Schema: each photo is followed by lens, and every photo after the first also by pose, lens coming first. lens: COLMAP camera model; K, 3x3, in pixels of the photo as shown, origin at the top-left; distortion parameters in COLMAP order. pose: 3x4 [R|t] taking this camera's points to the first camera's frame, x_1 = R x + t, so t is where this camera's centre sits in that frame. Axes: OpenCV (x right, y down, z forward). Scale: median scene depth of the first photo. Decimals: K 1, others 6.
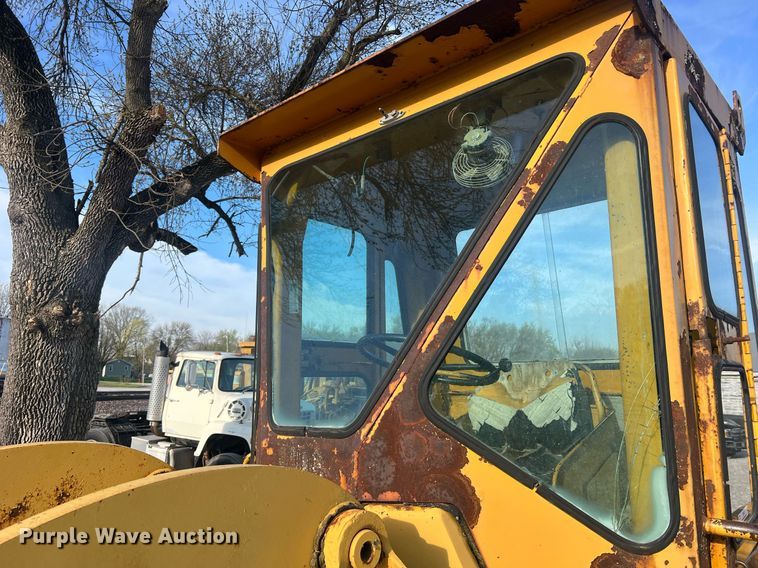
lens RADIAL K [[574.0, 0, 379.4], [0, 574.0, 294.4], [0, 0, 1]] dist [0.042485, -0.049039]
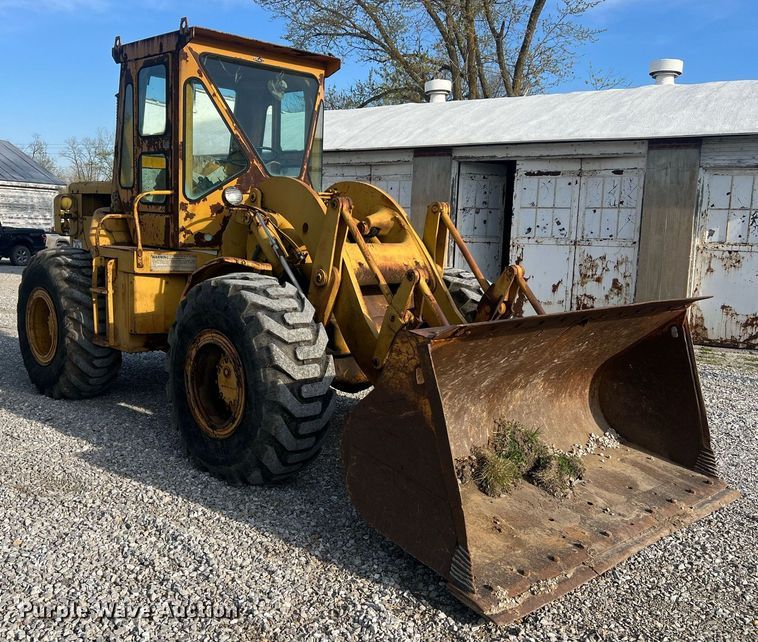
lens RADIAL K [[775.0, 0, 328.7], [0, 775.0, 337.3], [0, 0, 1]] dist [0.025611, 0.000000]
pose [[0.080864, -0.149993, 0.985375, -3.616137], [-0.192833, 0.967580, 0.163109, 0.272386], [-0.977894, -0.203203, 0.049319, 0.262825]]
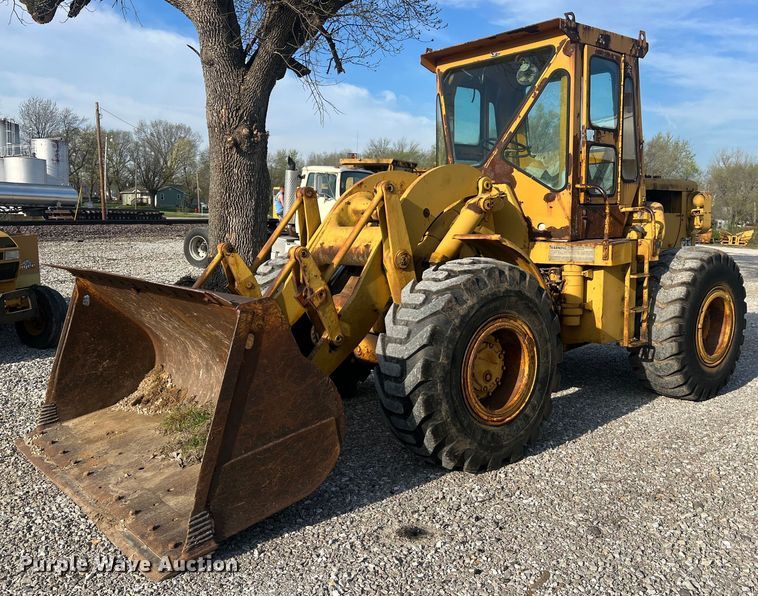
lens RADIAL K [[705.3, 0, 375.4], [0, 705.3, 304.7], [0, 0, 1]] dist [0.082540, 0.000000]
pose [[0.991878, 0.007167, -0.126992, -0.100459], [0.028010, 0.961592, 0.273049, -0.111611], [0.124072, -0.274388, 0.953581, -2.562089]]
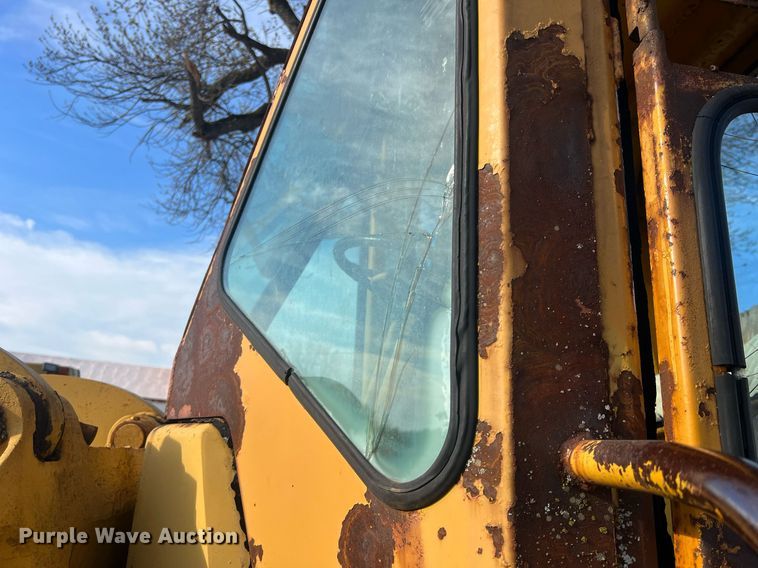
lens RADIAL K [[579.0, 0, 373.8], [0, 579.0, 294.2], [0, 0, 1]] dist [0.004054, -0.004892]
pose [[0.744555, -0.143131, -0.652036, 0.477188], [0.048421, 0.985751, -0.161094, 0.230084], [0.665803, 0.088371, 0.740876, 0.416503]]
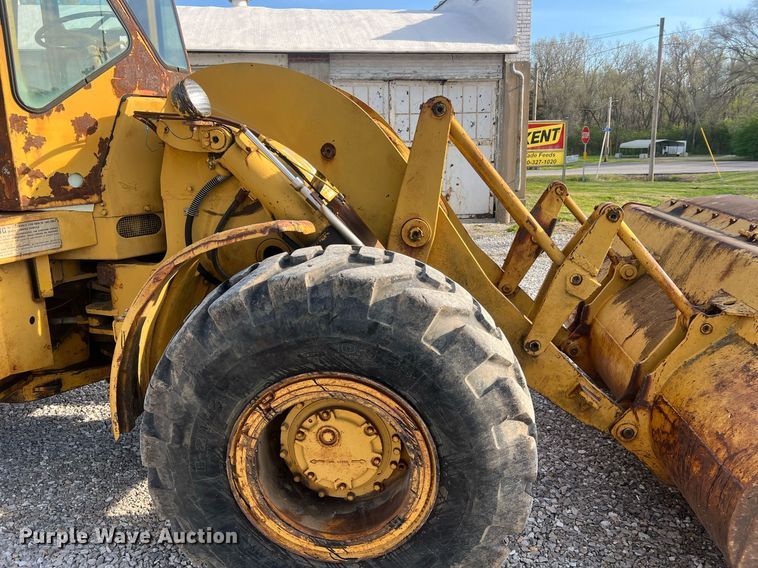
lens RADIAL K [[574.0, 0, 380.5], [0, 574.0, 290.6], [0, 0, 1]] dist [0.042485, -0.049039]
pose [[-0.631117, -0.204311, 0.748297, -1.743621], [-0.118137, 0.978752, 0.167596, 0.445380], [-0.766639, 0.017371, -0.641844, 1.370601]]
